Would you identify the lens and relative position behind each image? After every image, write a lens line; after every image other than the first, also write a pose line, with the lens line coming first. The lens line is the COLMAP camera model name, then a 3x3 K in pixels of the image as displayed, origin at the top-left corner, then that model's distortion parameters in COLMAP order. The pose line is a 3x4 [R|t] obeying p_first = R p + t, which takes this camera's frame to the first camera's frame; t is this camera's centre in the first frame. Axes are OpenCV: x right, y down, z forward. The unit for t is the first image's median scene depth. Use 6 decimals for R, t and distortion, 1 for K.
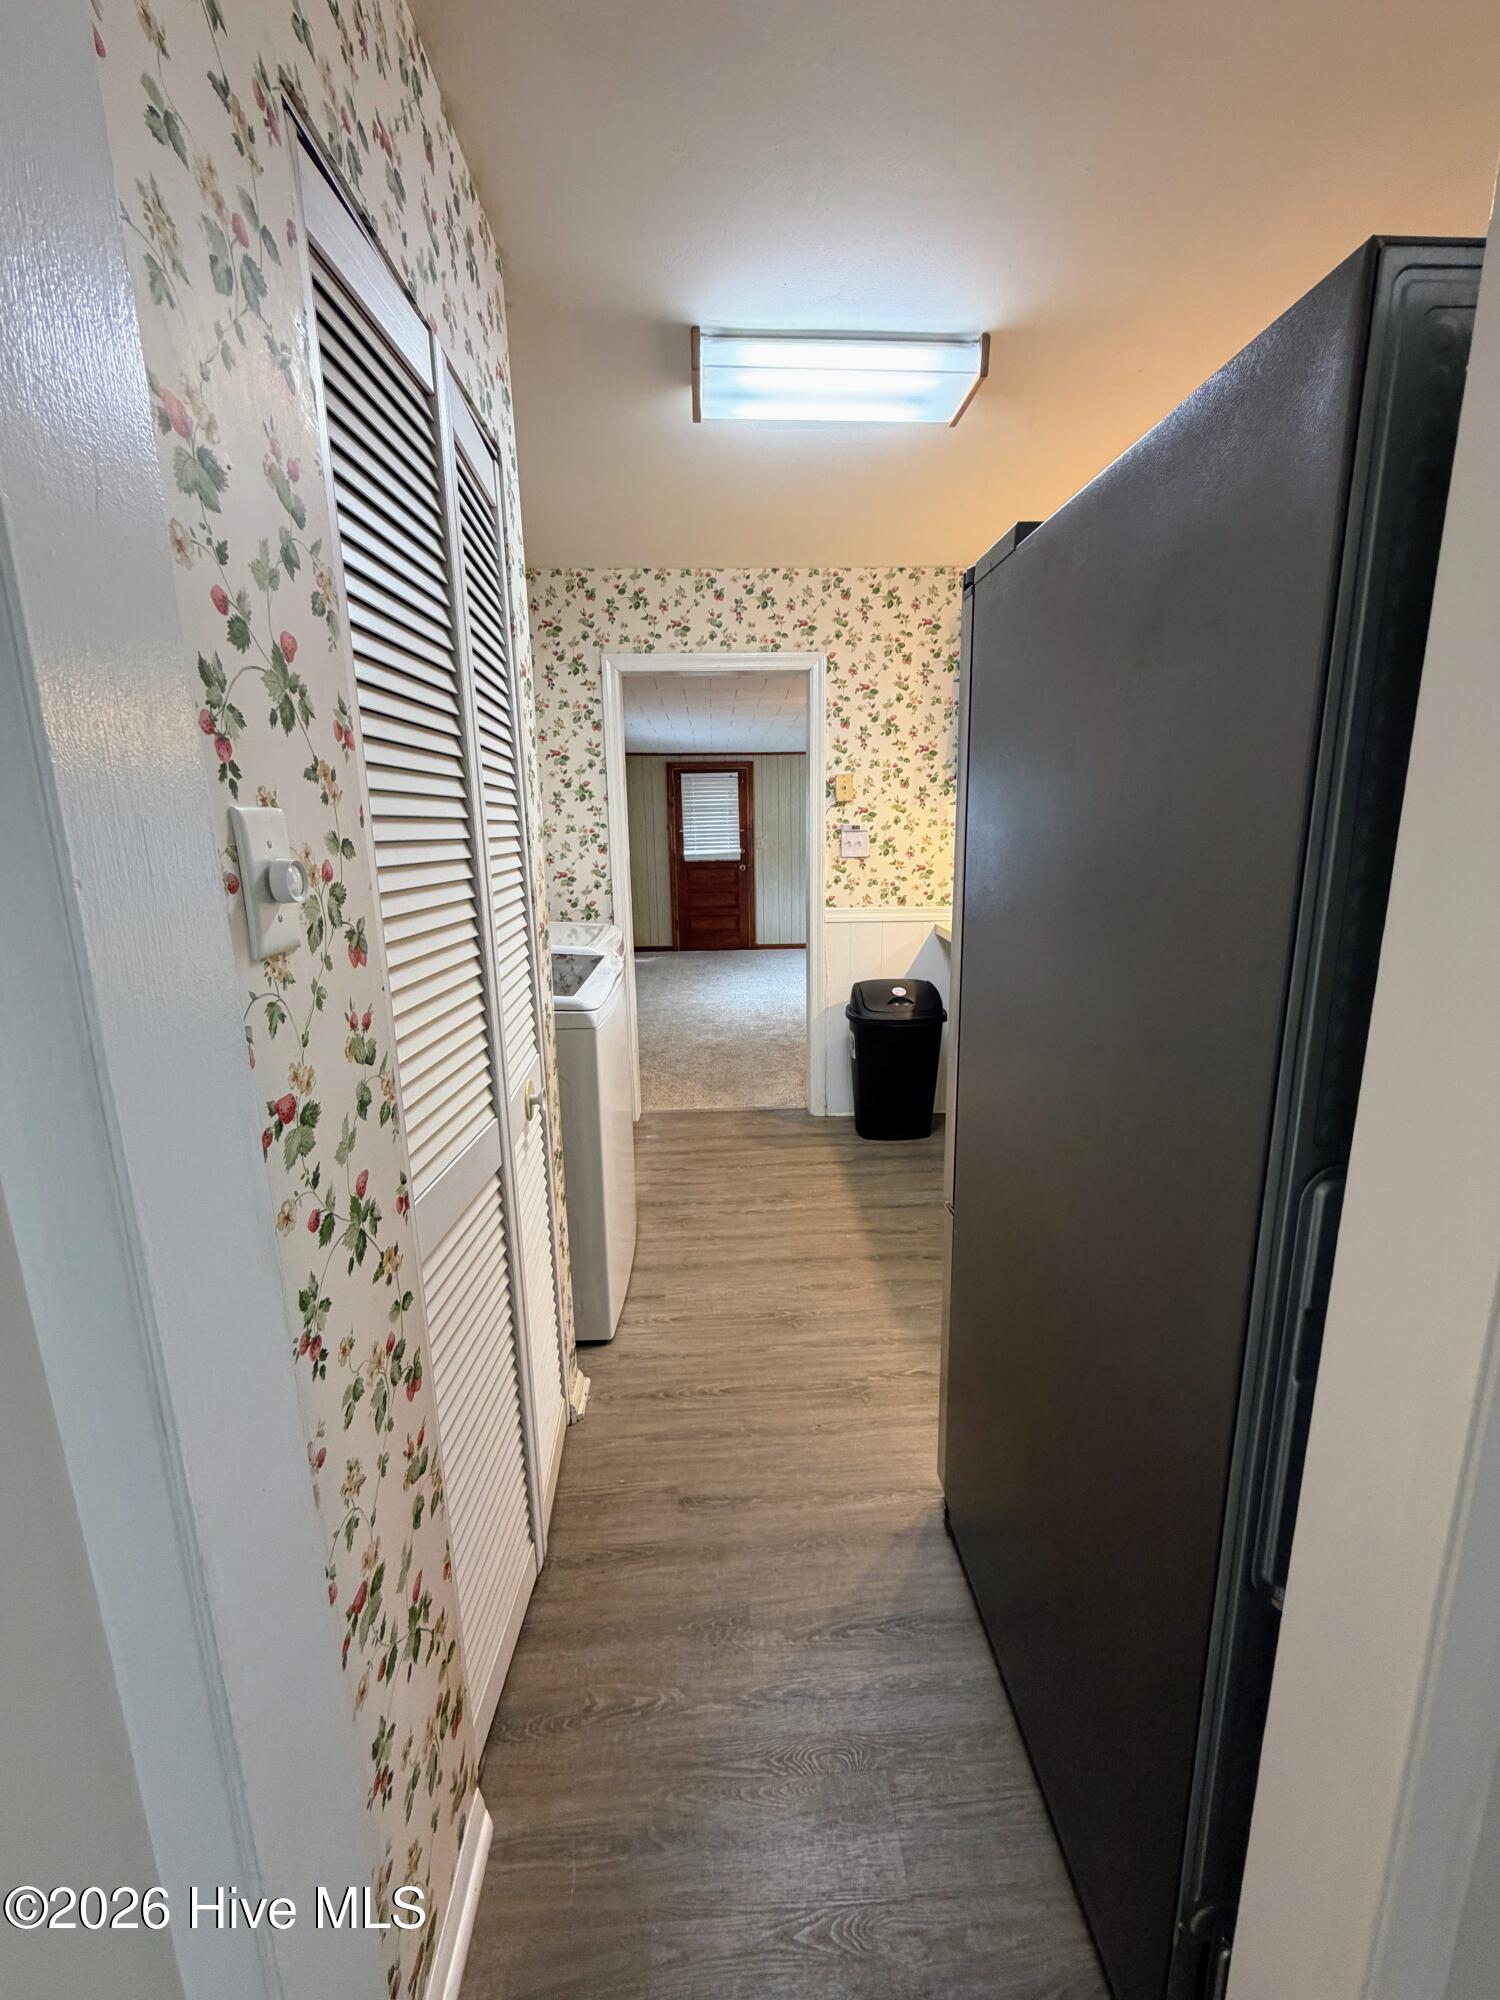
lens RADIAL K [[804.3, 0, 754.1], [0, 804.3, 995.1], [0, 0, 1]] dist [-0.001064, -0.000014]
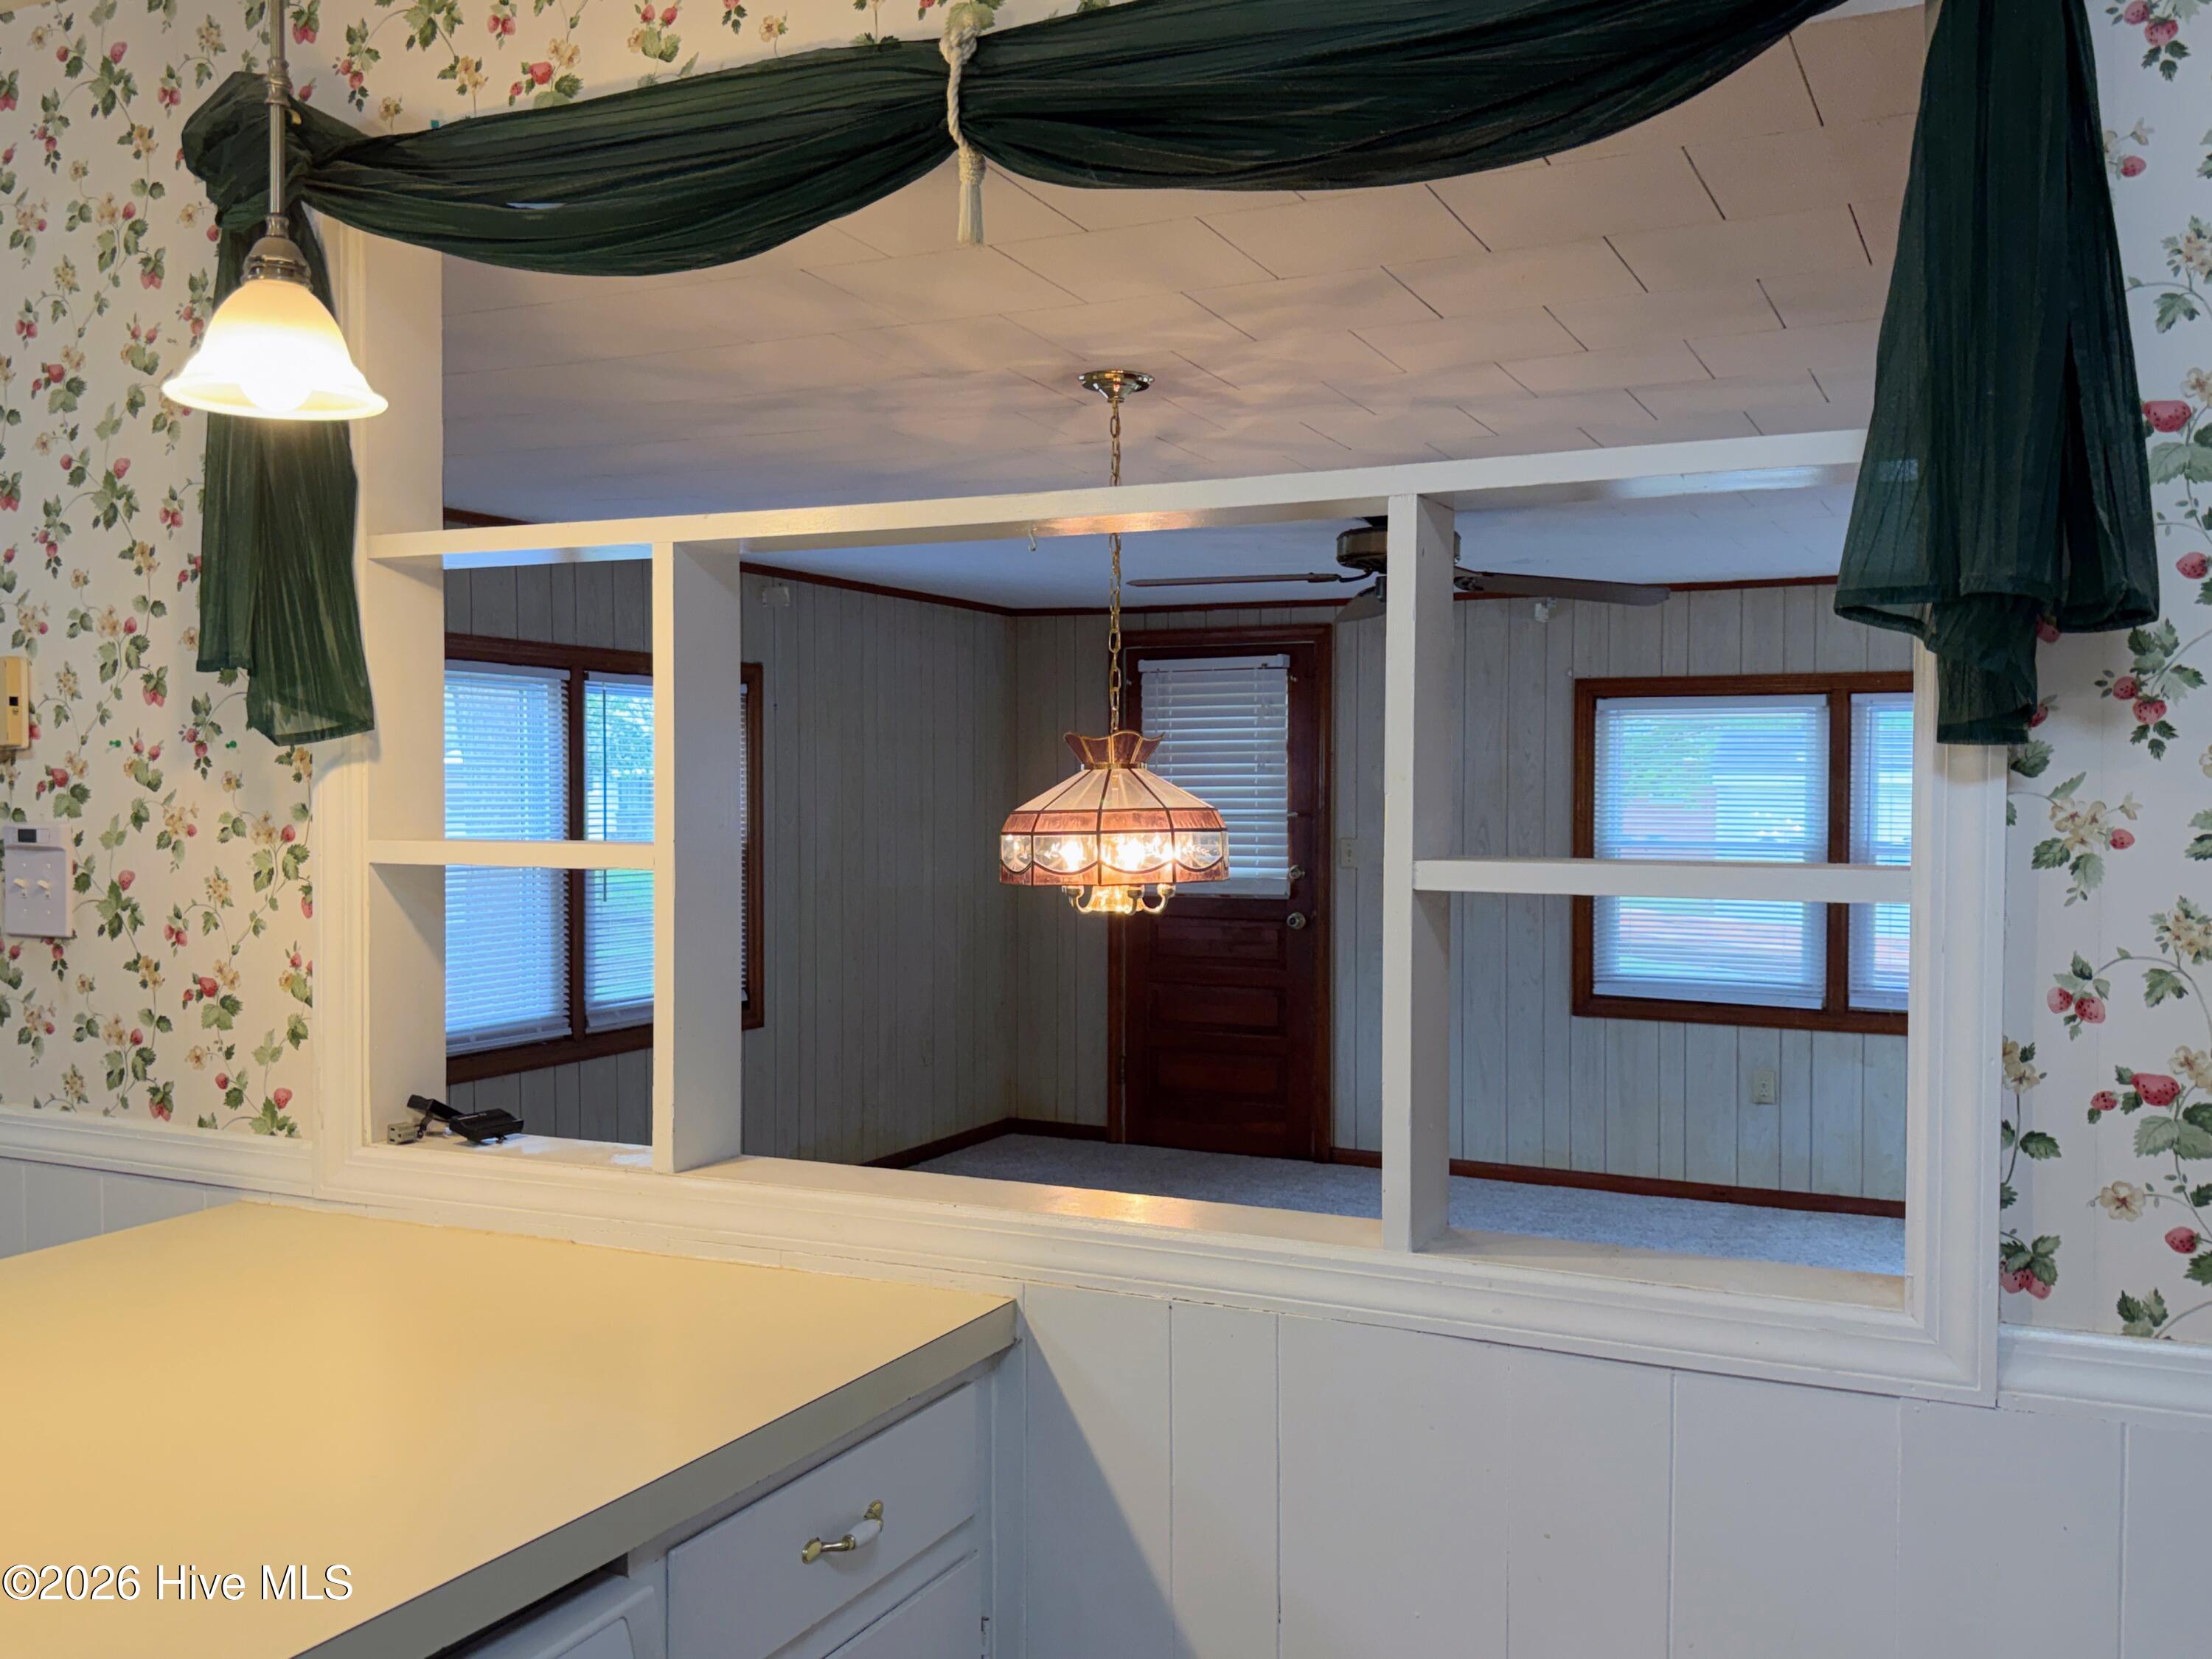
lens RADIAL K [[1961.4, 0, 1105.4], [0, 1961.4, 829.3], [0, 0, 1]] dist [0.005382, 0.002523]
pose [[0.881034, 0.027404, -0.472258, 0.798390], [-0.113330, 0.981476, -0.154473, -0.144197], [0.459277, 0.189618, 0.867819, 0.558883]]
